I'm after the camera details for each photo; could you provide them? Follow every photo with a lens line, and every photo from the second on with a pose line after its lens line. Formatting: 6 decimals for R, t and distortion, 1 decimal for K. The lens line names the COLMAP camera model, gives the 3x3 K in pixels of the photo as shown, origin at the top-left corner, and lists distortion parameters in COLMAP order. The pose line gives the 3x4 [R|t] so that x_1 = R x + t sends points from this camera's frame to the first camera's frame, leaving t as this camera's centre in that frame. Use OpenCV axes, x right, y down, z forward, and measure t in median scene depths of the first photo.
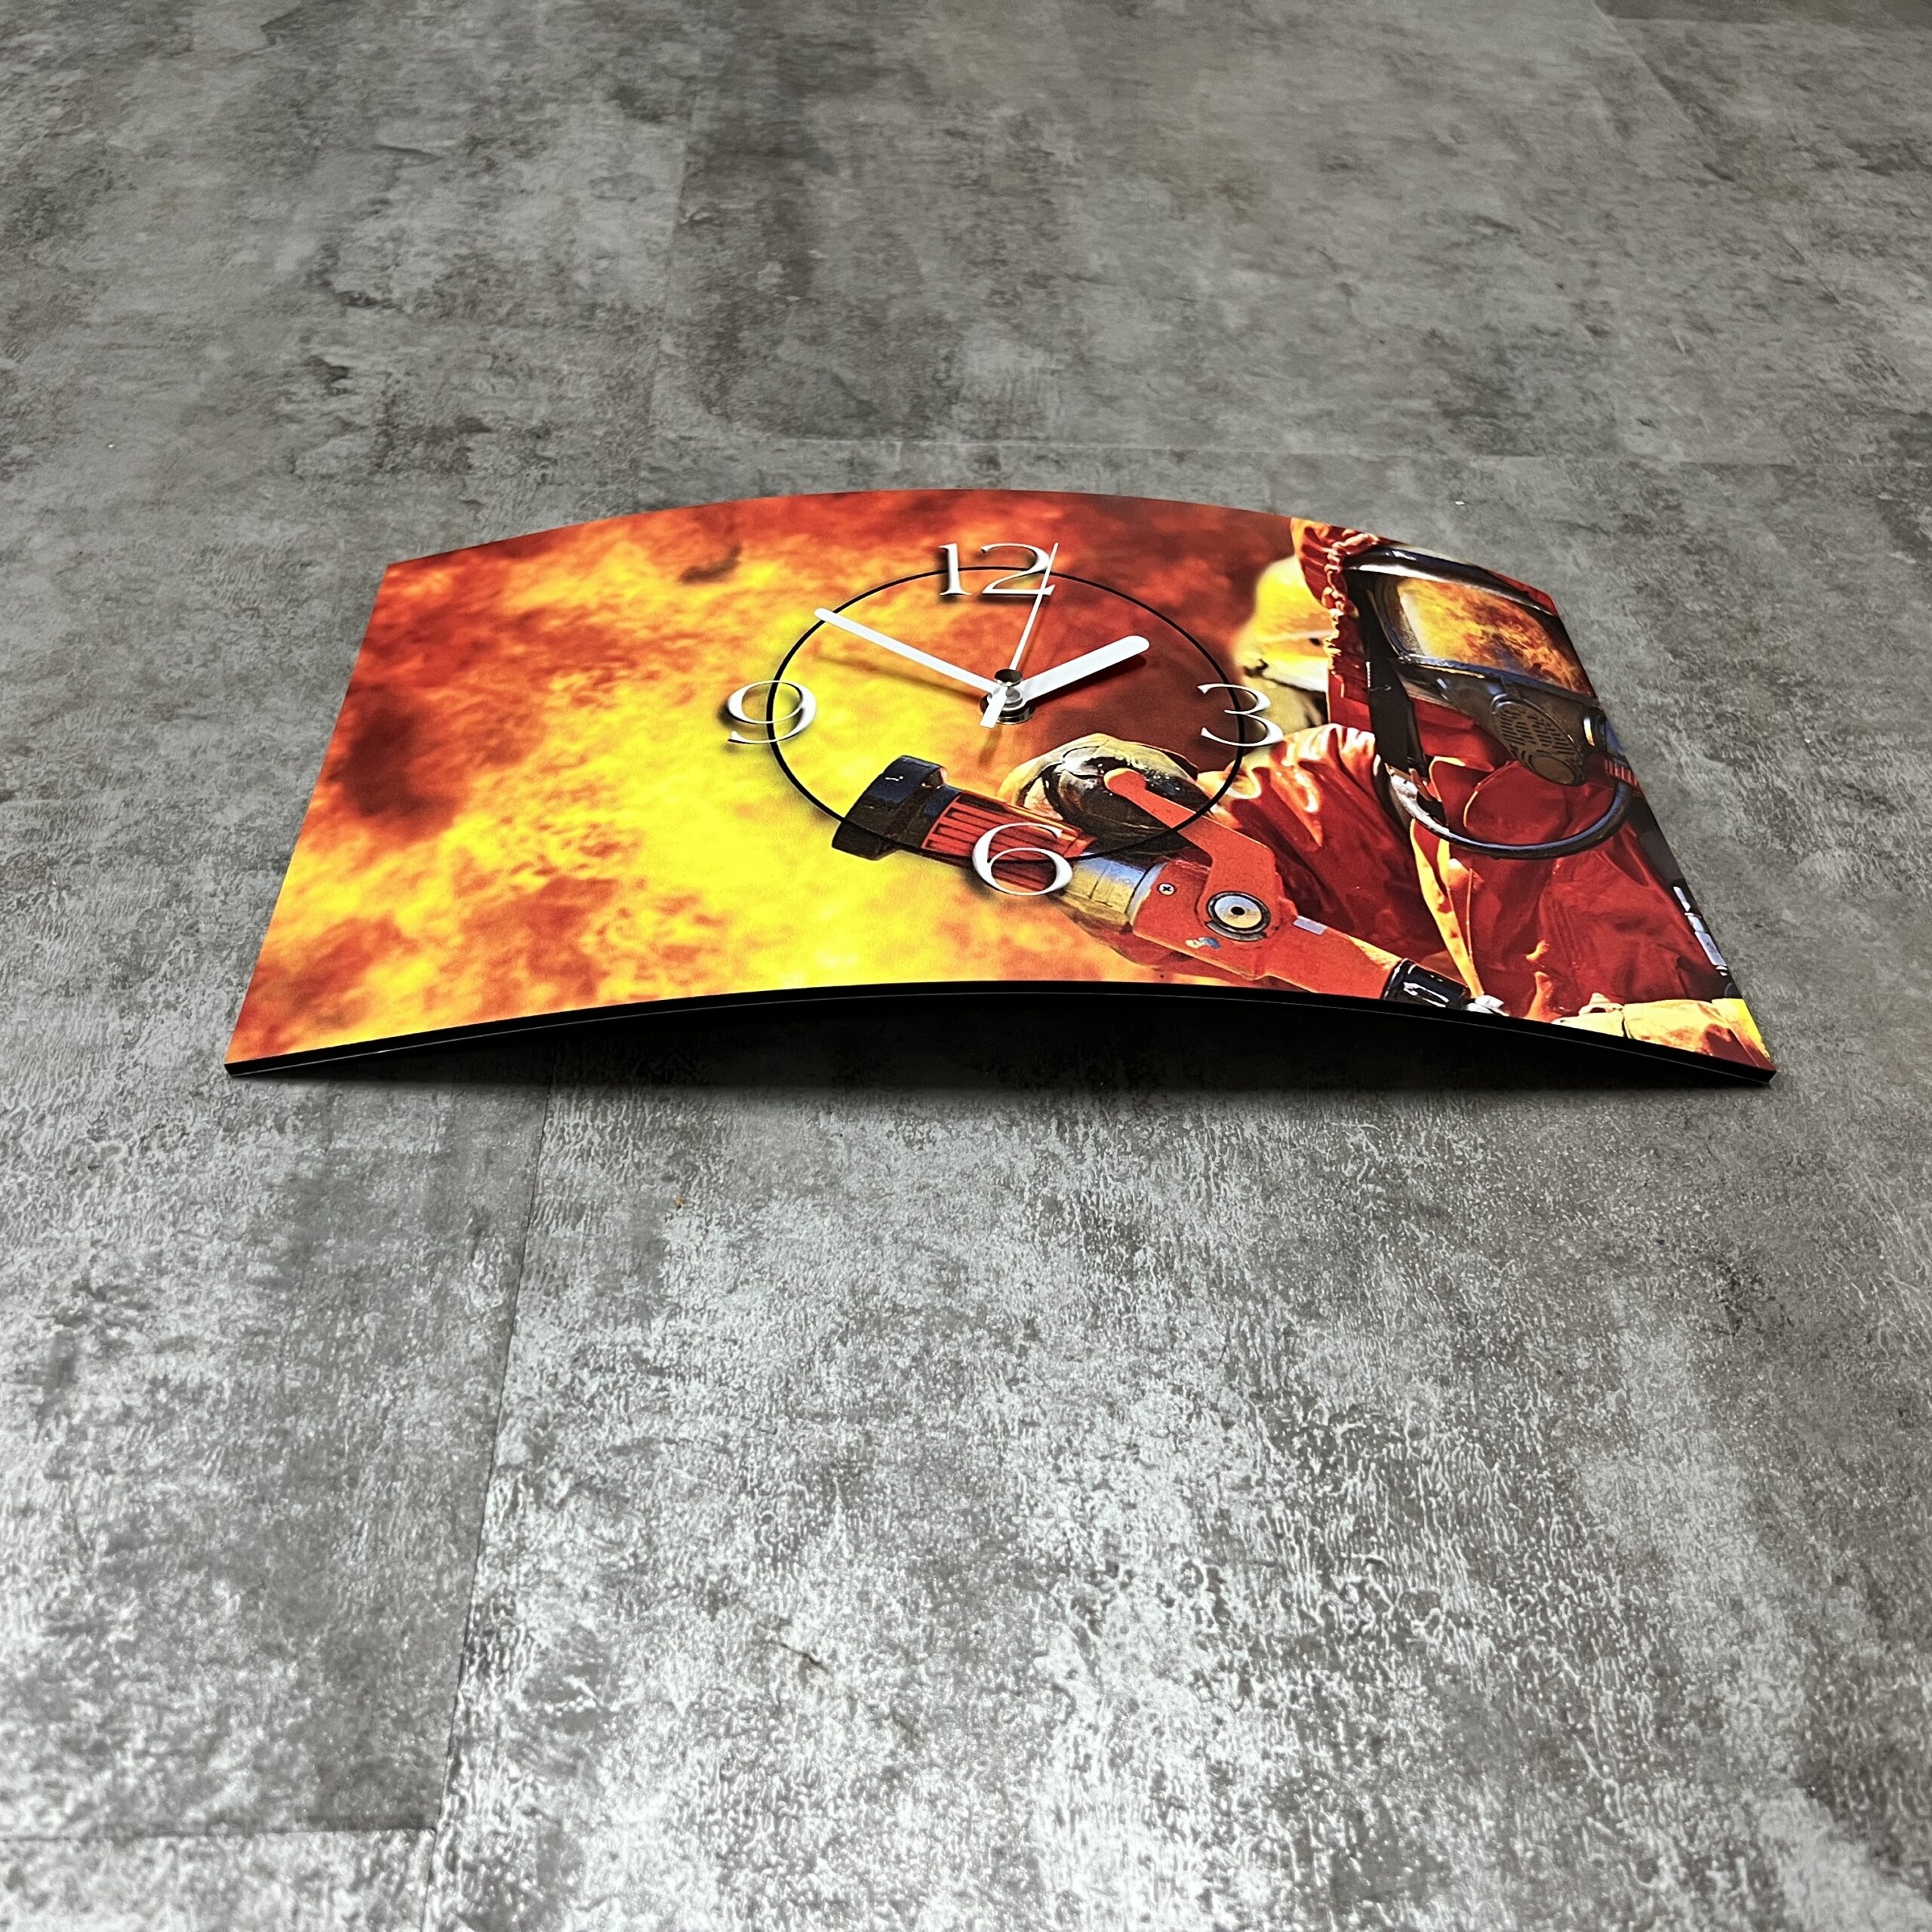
lens RADIAL K [[1985.5, 0, 985.1], [0, 1985.5, 943.0], [0, 0, 1]] dist [0.007104, 0.000000]
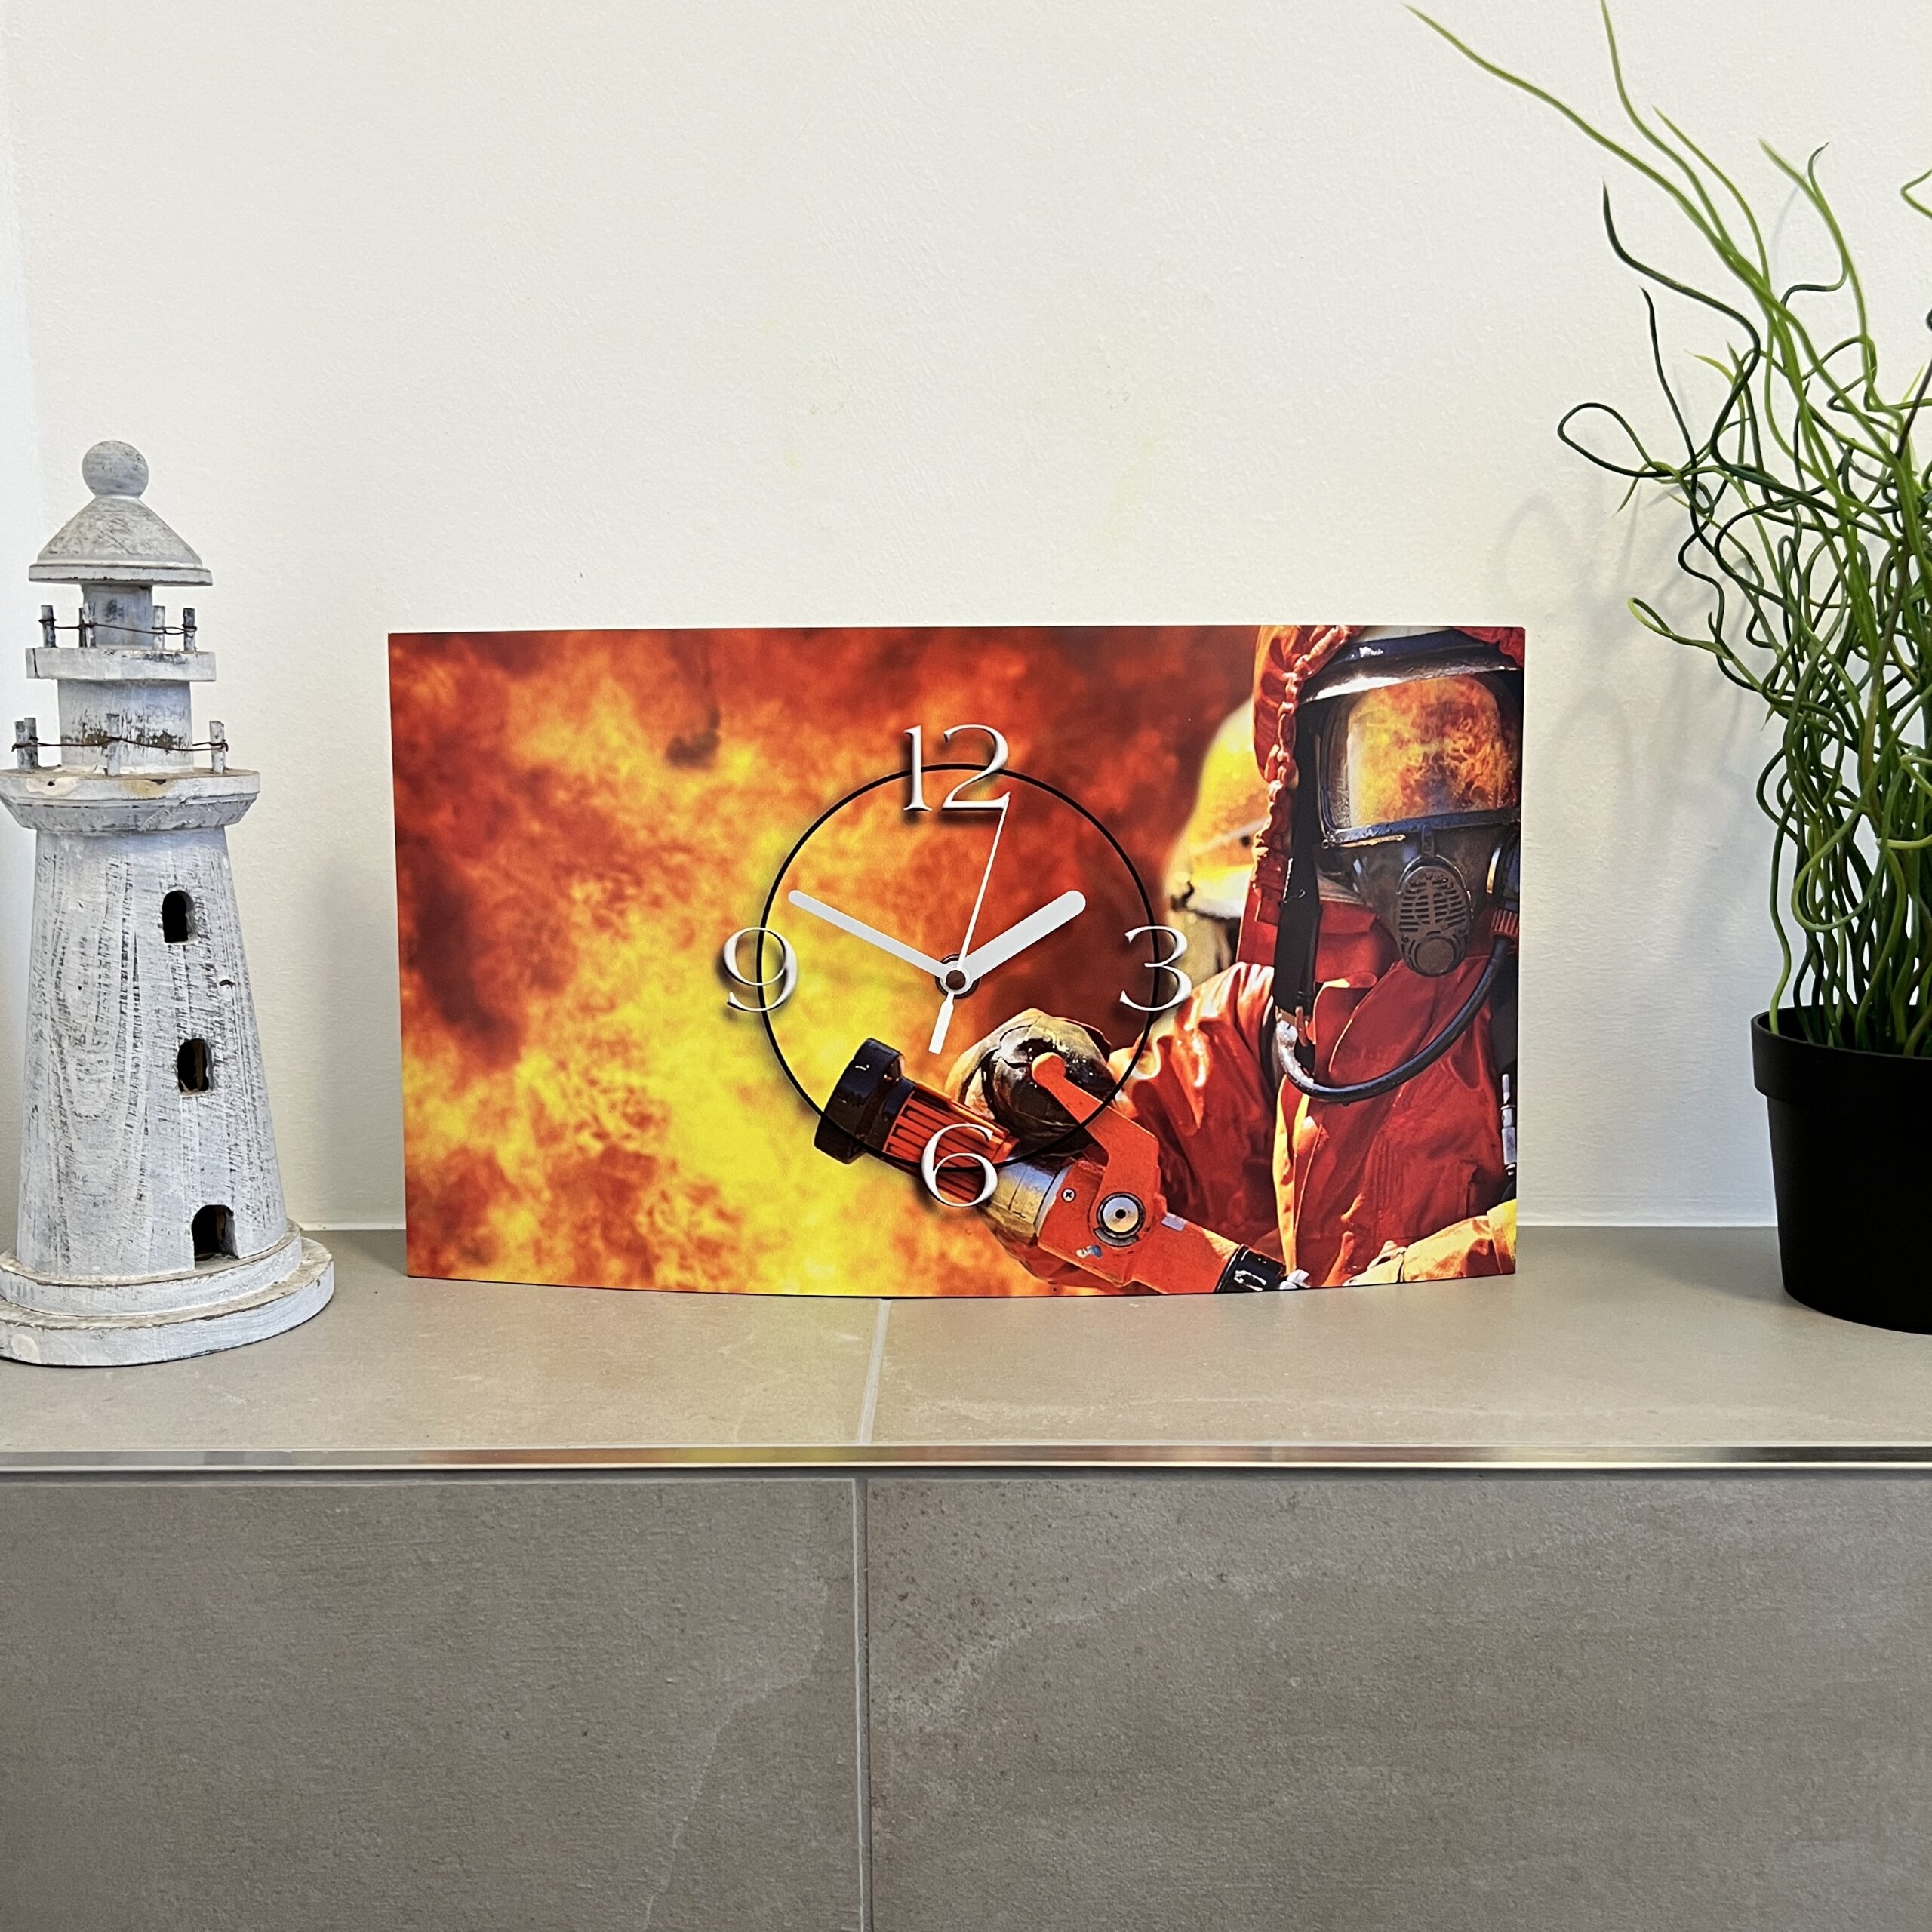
lens RADIAL K [[1985.5, 0, 967.0], [0, 1985.5, 980.2], [0, 0, 1]] dist [0.007104, 0.000000]
pose [[0.997029, 0.046996, -0.061034, 0.093862], [0.020118, 0.605976, 0.795229, -1.112305], [0.074358, -0.794094, 0.603230, 0.297584]]
